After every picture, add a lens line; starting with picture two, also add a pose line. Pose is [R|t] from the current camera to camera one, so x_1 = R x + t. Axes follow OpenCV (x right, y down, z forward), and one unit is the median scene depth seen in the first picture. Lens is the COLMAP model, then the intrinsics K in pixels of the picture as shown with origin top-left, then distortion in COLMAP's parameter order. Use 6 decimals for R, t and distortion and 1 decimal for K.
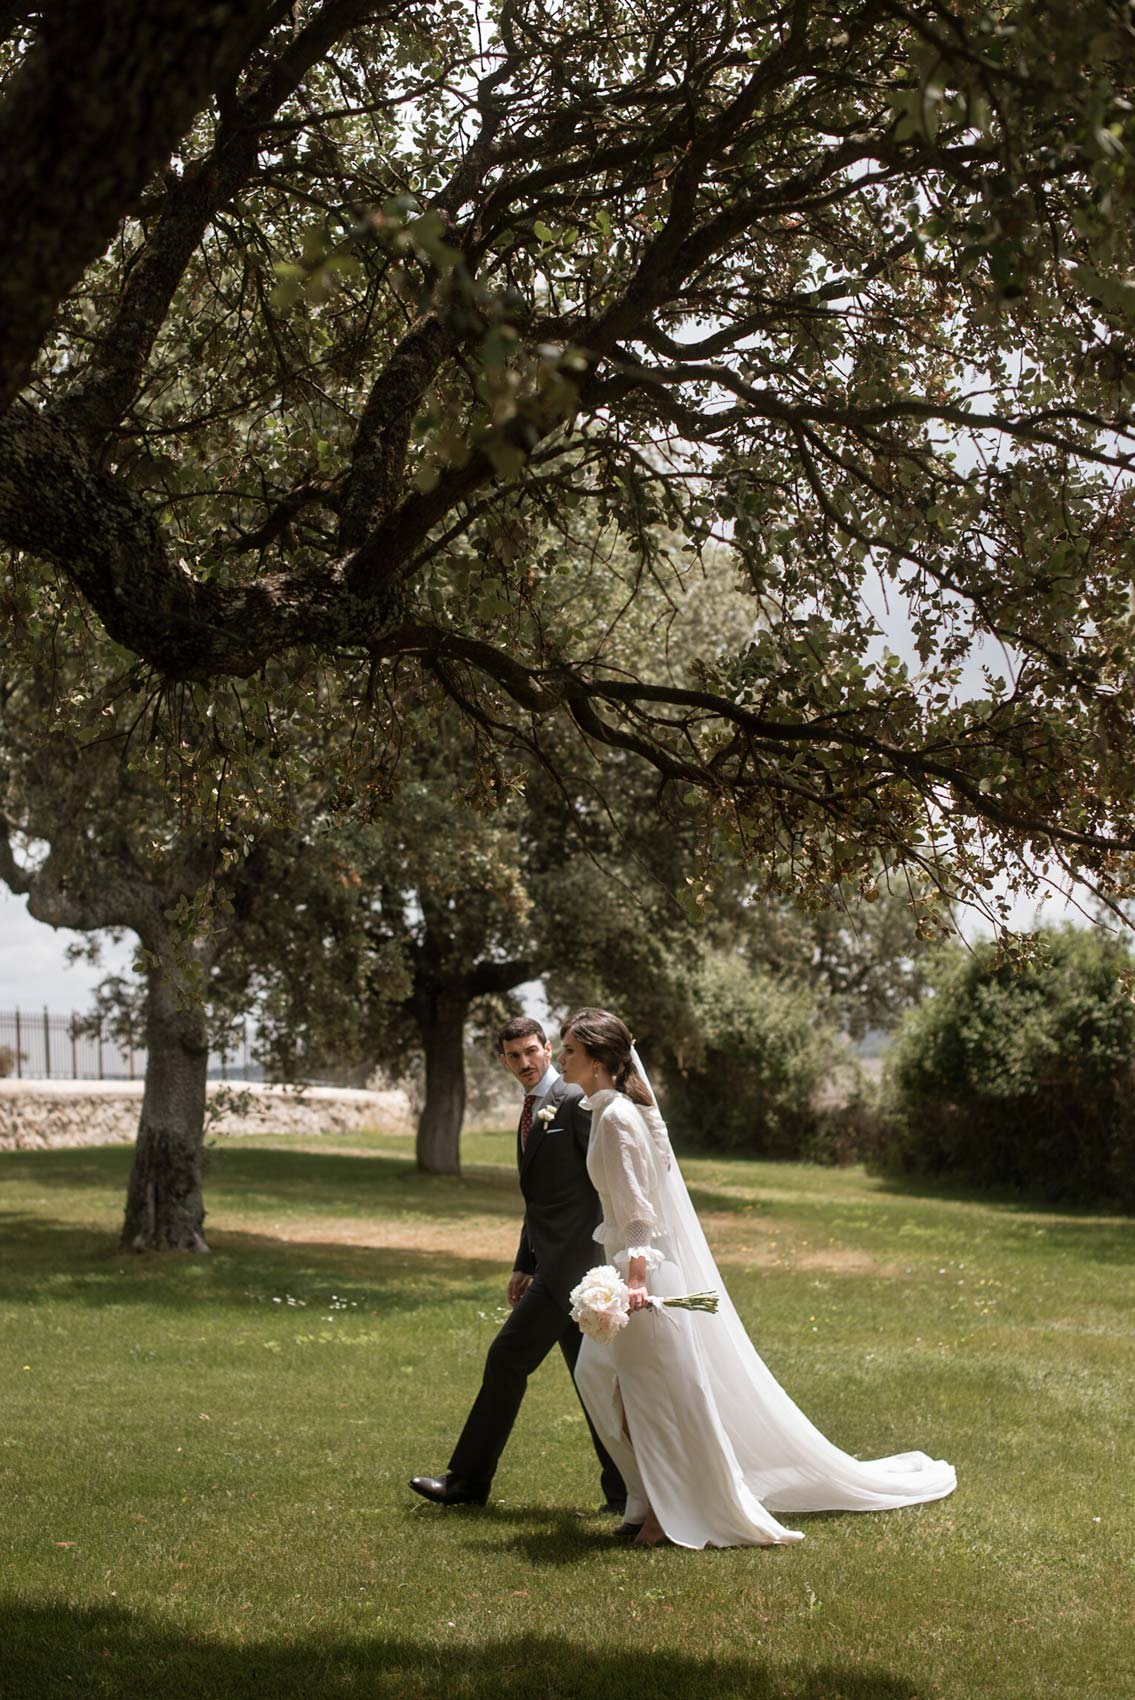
lens RADIAL K [[2513.1, 0, 567.5], [0, 2513.1, 850.0], [0, 0, 1]] dist [-0.103559, 0.008056]
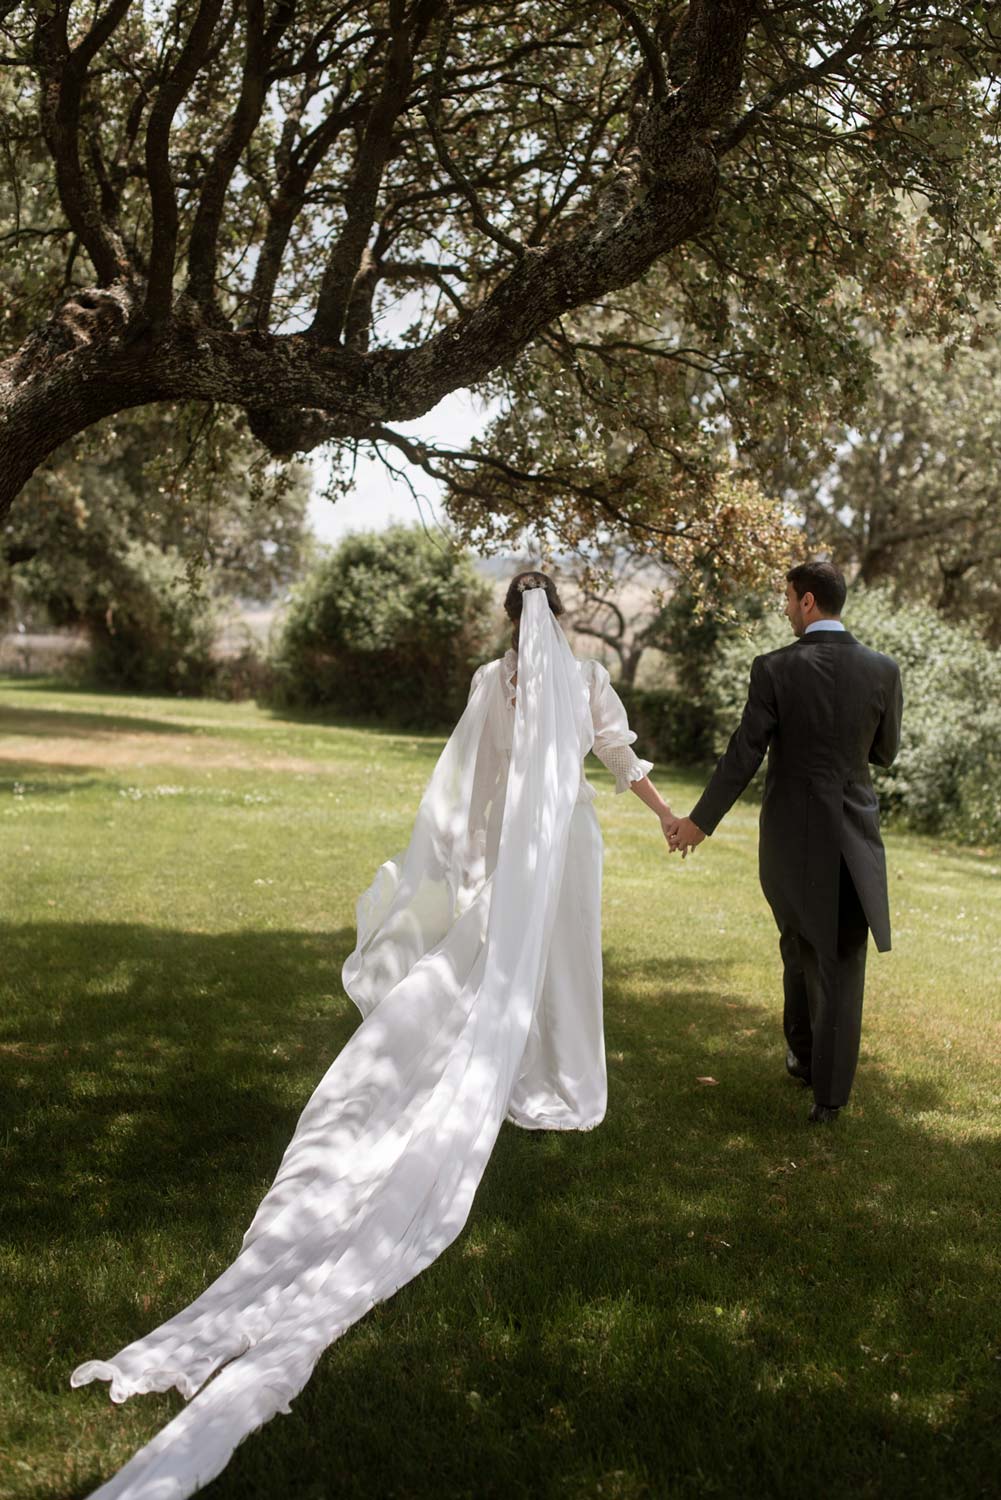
lens RADIAL K [[2212.5, 0, 417.0], [0, 2212.5, 726.7], [0, 0, 1]] dist [-0.004908, -0.025606]
pose [[0.968992, -0.006296, 0.247012, -0.096852], [-0.026653, 0.991179, 0.129820, -0.016509], [-0.245650, -0.132378, 0.960277, -0.162437]]
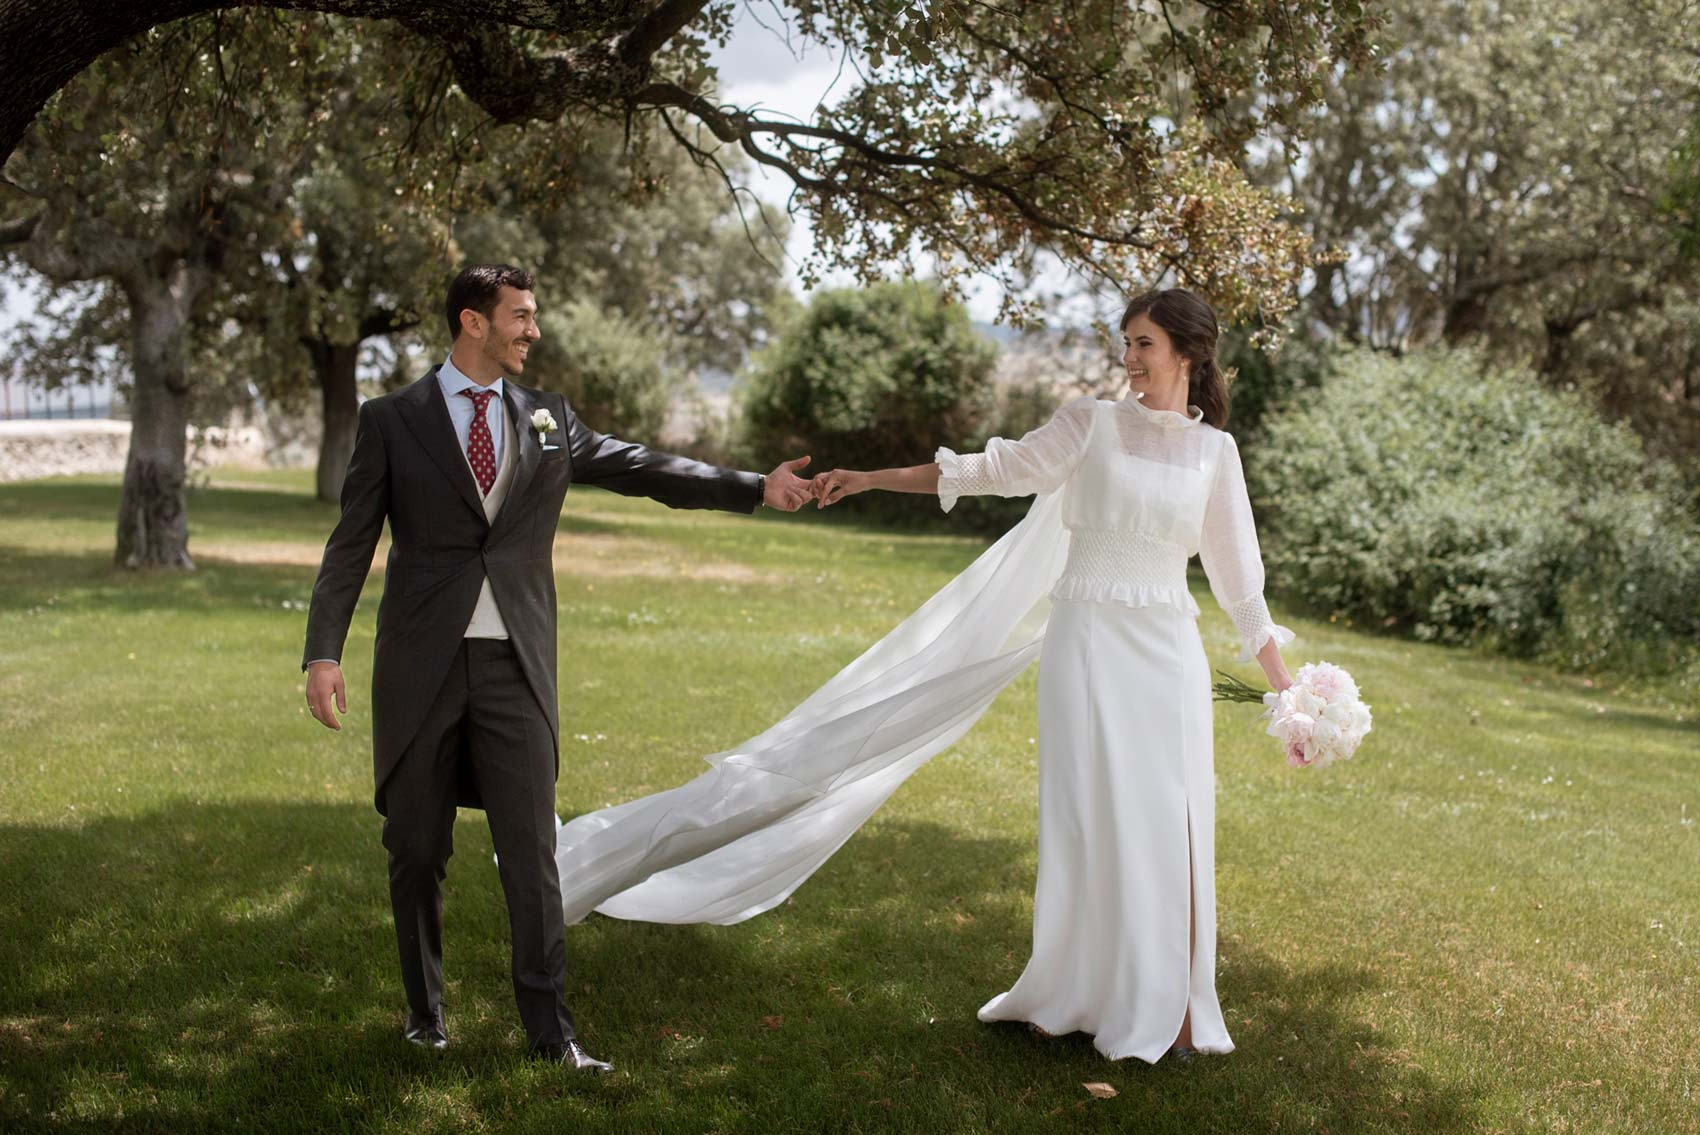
lens RADIAL K [[2513.1, 0, 850.0], [0, 2513.1, 567.5], [0, 0, 1]] dist [-0.103559, 0.008056]
pose [[0.979338, -0.015710, 0.201621, -0.048622], [-0.014617, 0.988871, 0.148053, -0.006019], [-0.201703, -0.147941, 0.968209, -0.086131]]
